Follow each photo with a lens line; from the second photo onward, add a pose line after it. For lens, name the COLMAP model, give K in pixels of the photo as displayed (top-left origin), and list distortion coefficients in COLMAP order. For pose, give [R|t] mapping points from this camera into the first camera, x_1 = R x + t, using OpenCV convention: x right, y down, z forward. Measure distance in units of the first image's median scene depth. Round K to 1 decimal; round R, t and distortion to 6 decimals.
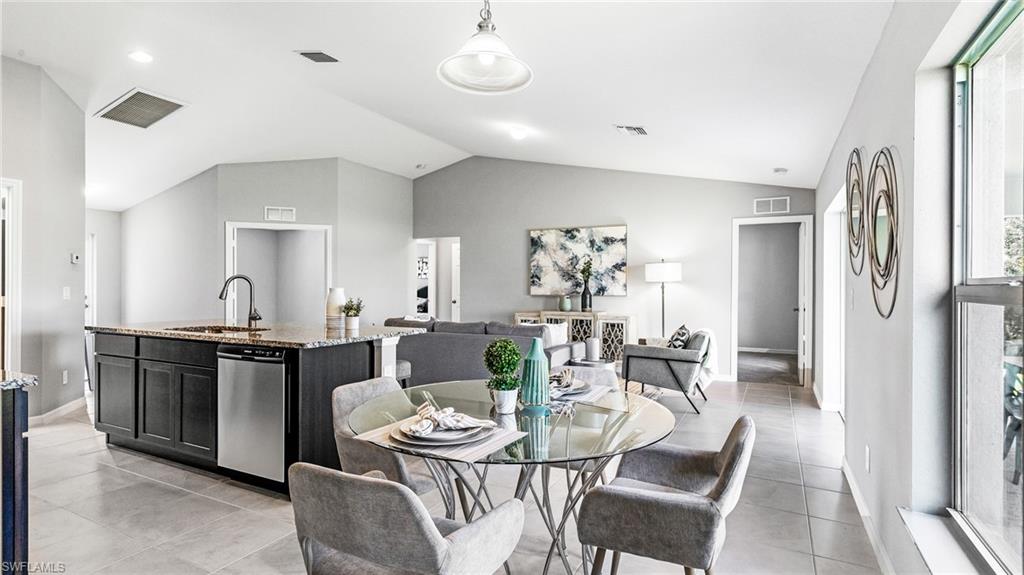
lens RADIAL K [[503.2, 0, 512.0], [0, 503.2, 287.5], [0, 0, 1]] dist [0.001419, 0.000619]
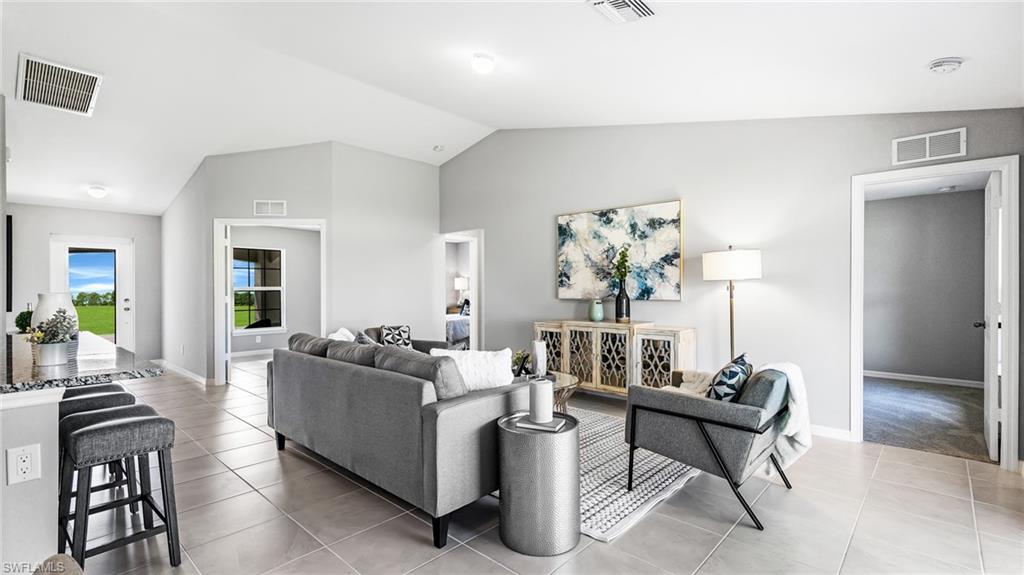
lens RADIAL K [[463.0, 0, 512.0], [0, 463.0, 287.5], [0, 0, 1]] dist [0.002163, 0.000472]
pose [[0.965521, -0.004914, -0.260279, 0.167121], [0.004494, 0.999987, -0.002209, -0.001288], [0.260286, 0.000963, 0.965531, 0.313789]]
